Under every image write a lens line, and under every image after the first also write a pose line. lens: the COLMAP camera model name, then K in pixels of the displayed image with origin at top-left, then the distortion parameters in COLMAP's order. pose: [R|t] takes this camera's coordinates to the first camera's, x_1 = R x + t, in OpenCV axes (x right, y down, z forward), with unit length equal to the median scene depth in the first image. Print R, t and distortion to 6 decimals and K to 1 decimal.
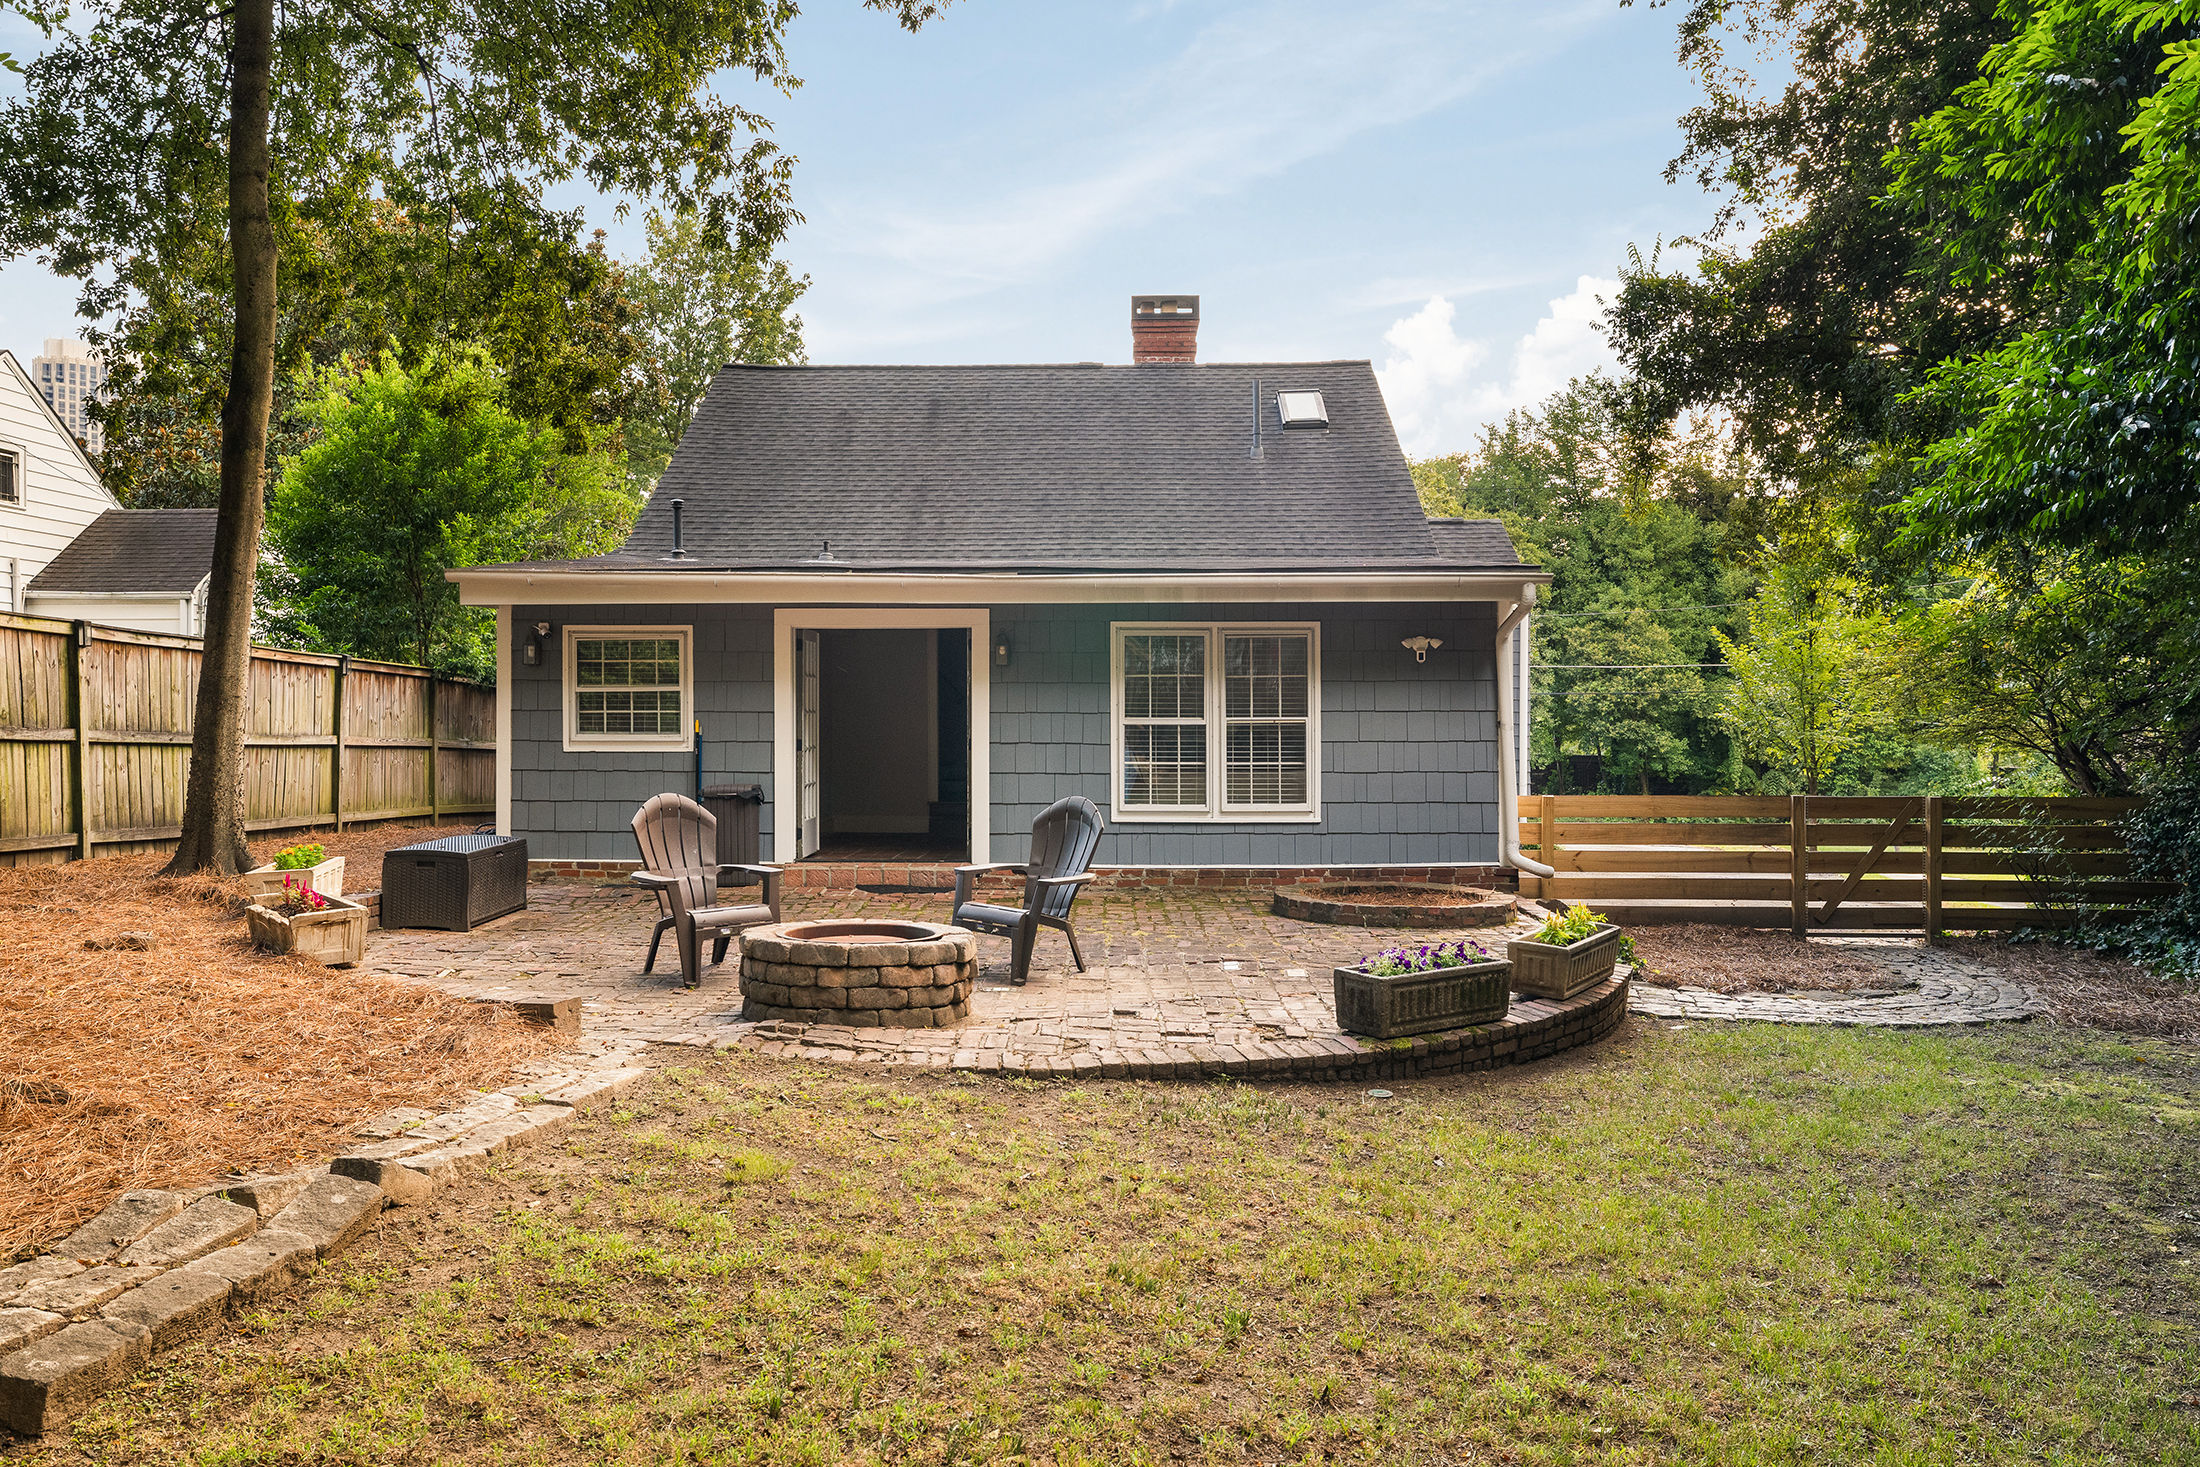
lens RADIAL K [[1655.3, 0, 1088.2], [0, 1655.3, 727.3], [0, 0, 1]] dist [-0.008603, 0.000381]
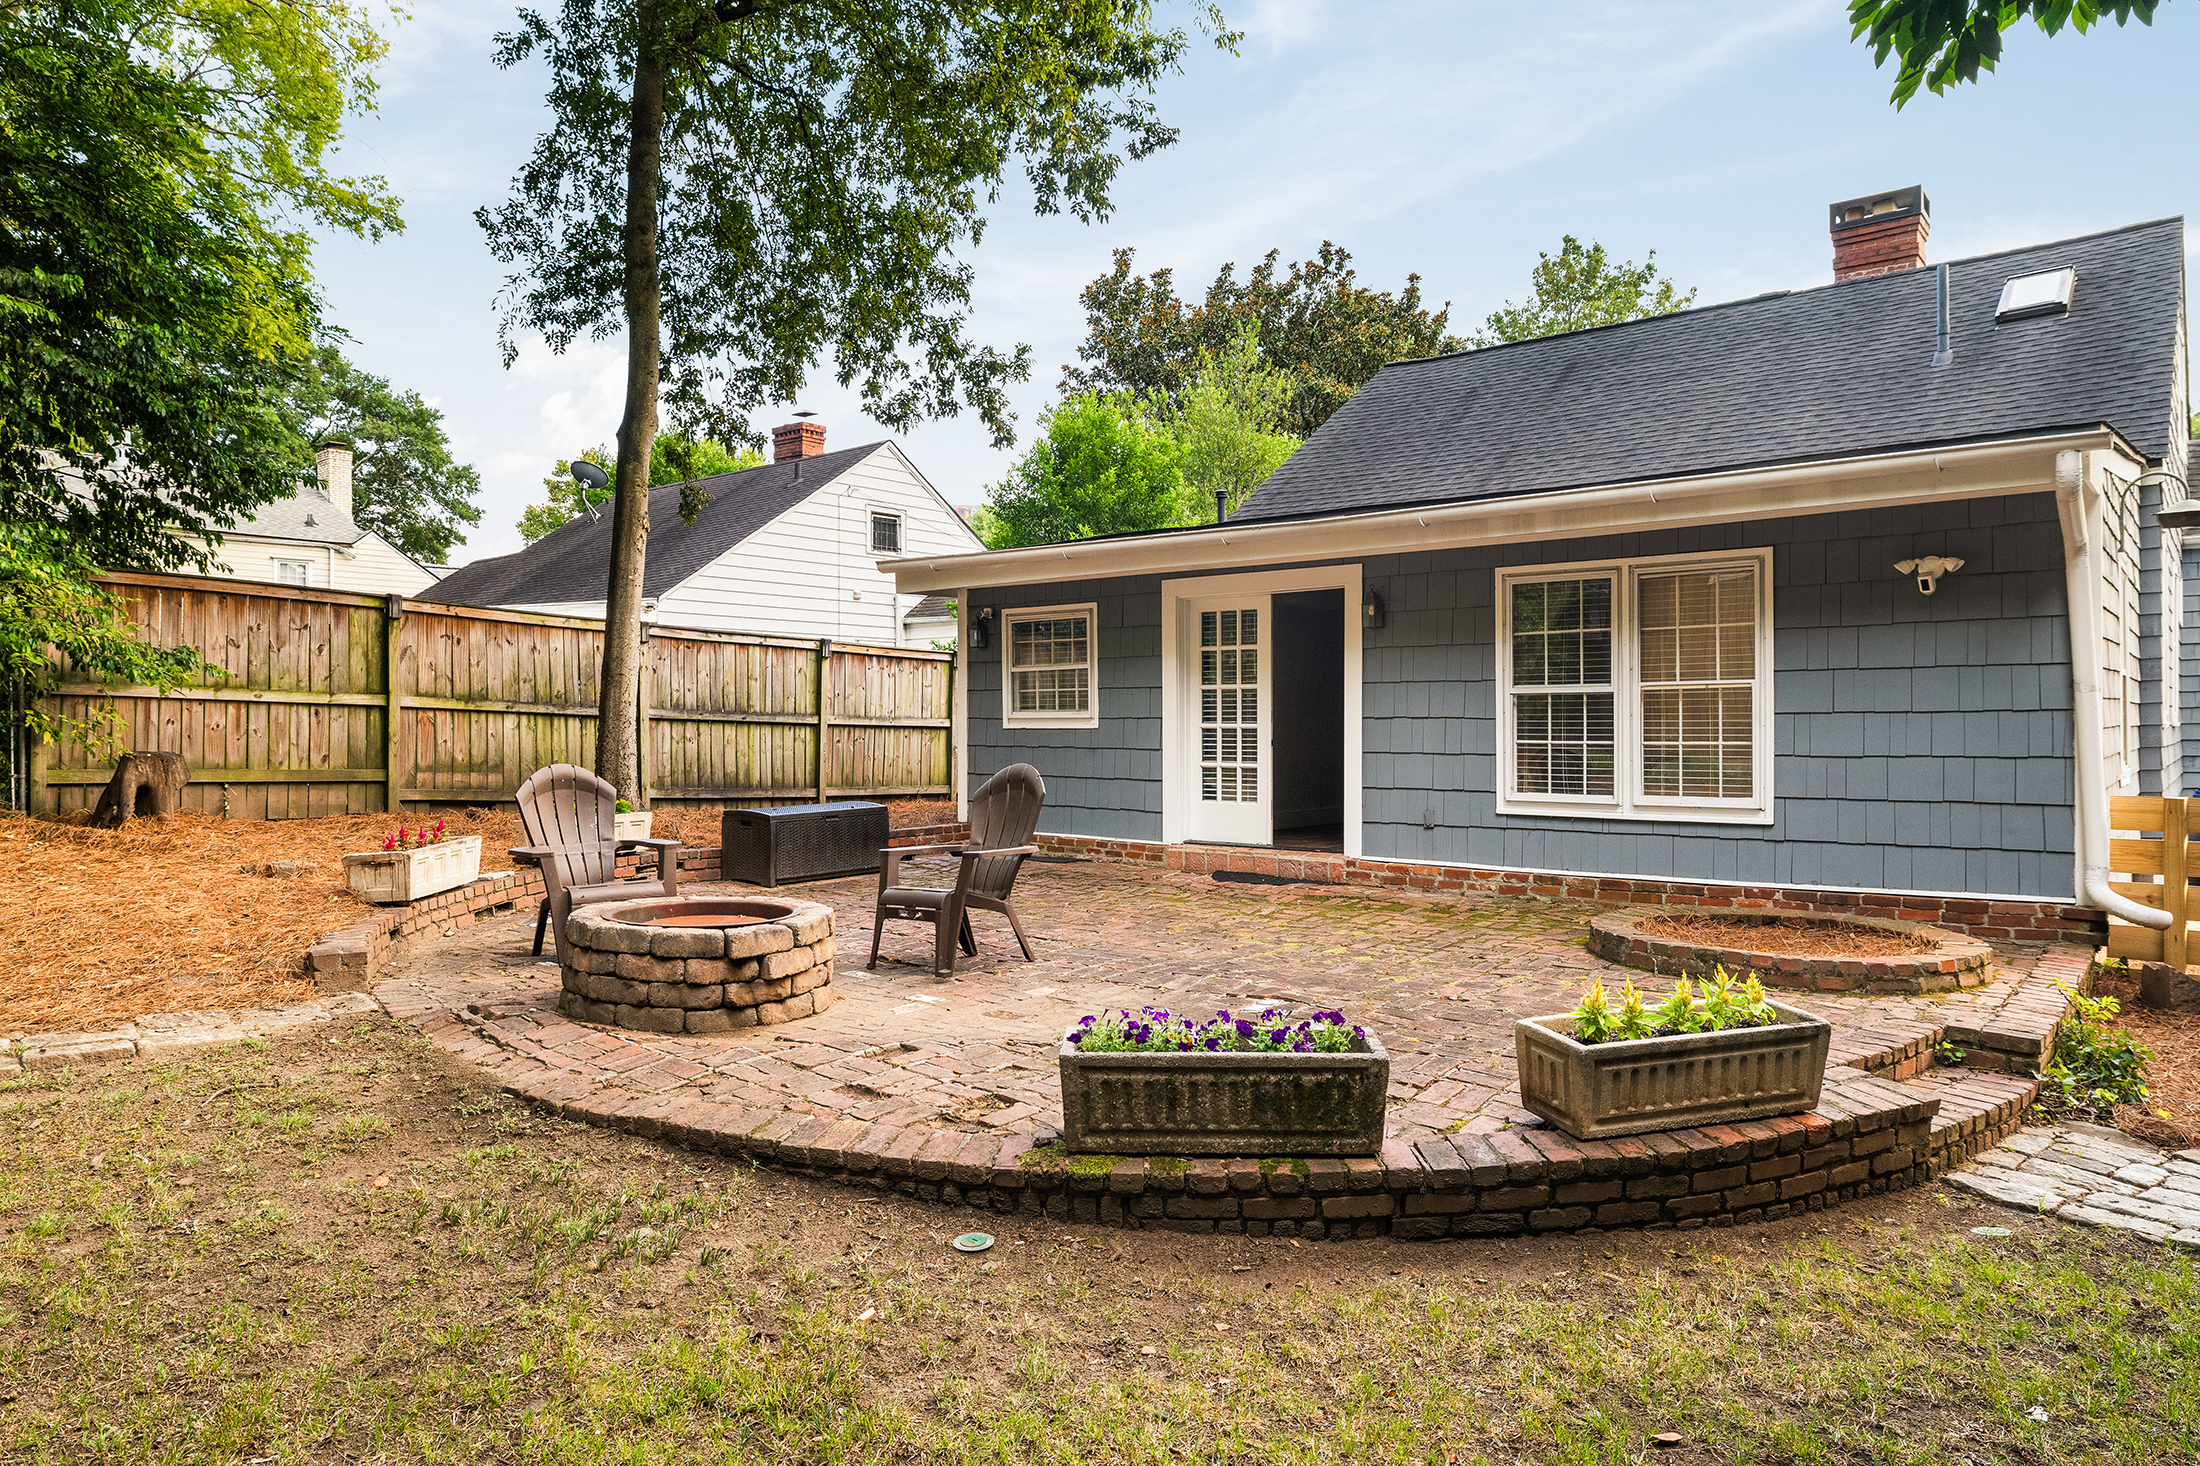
lens RADIAL K [[1391.2, 0, 1094.8], [0, 1391.2, 734.4], [0, 0, 1]] dist [-0.003581, -0.002229]
pose [[0.779669, 0.001035, -0.626191, 0.288637], [-0.002106, 0.999997, -0.000969, 0.019278], [0.626189, 0.002074, 0.779669, 0.342844]]
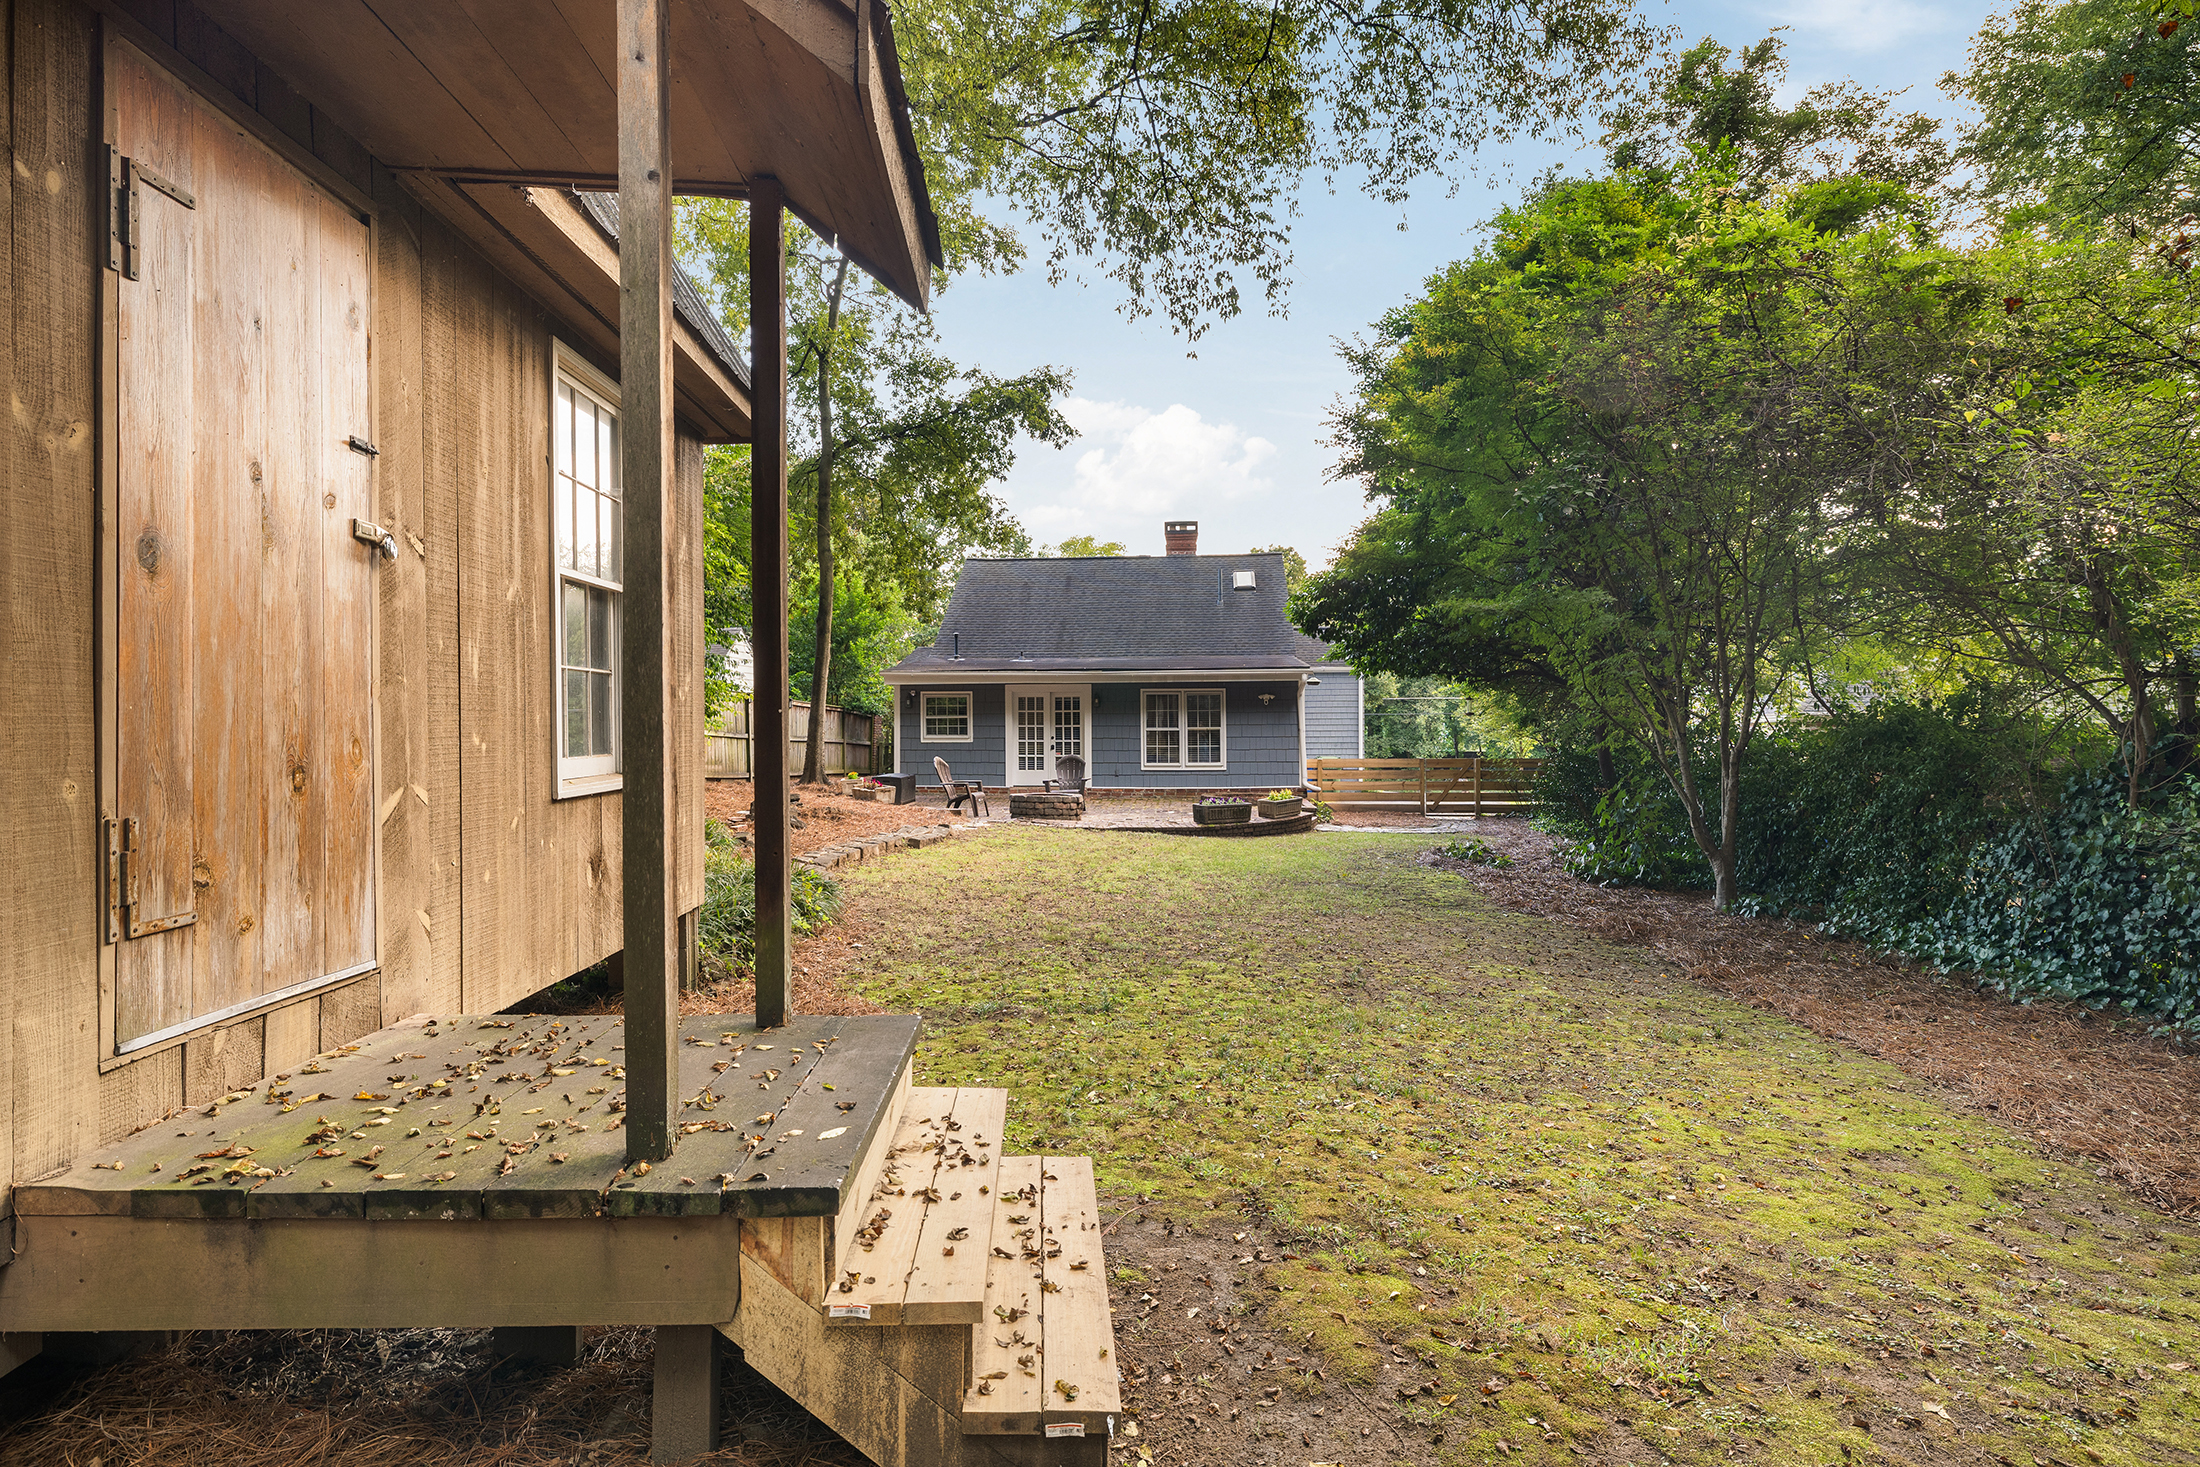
lens RADIAL K [[1209.4, 0, 1108.4], [0, 1209.4, 730.3], [0, 0, 1]] dist [0.000039, 0.000000]
pose [[0.998174, -0.004465, -0.060242, 0.074303], [0.004121, 0.999974, -0.005835, 0.008262], [0.060267, 0.005576, 0.998167, -0.803385]]
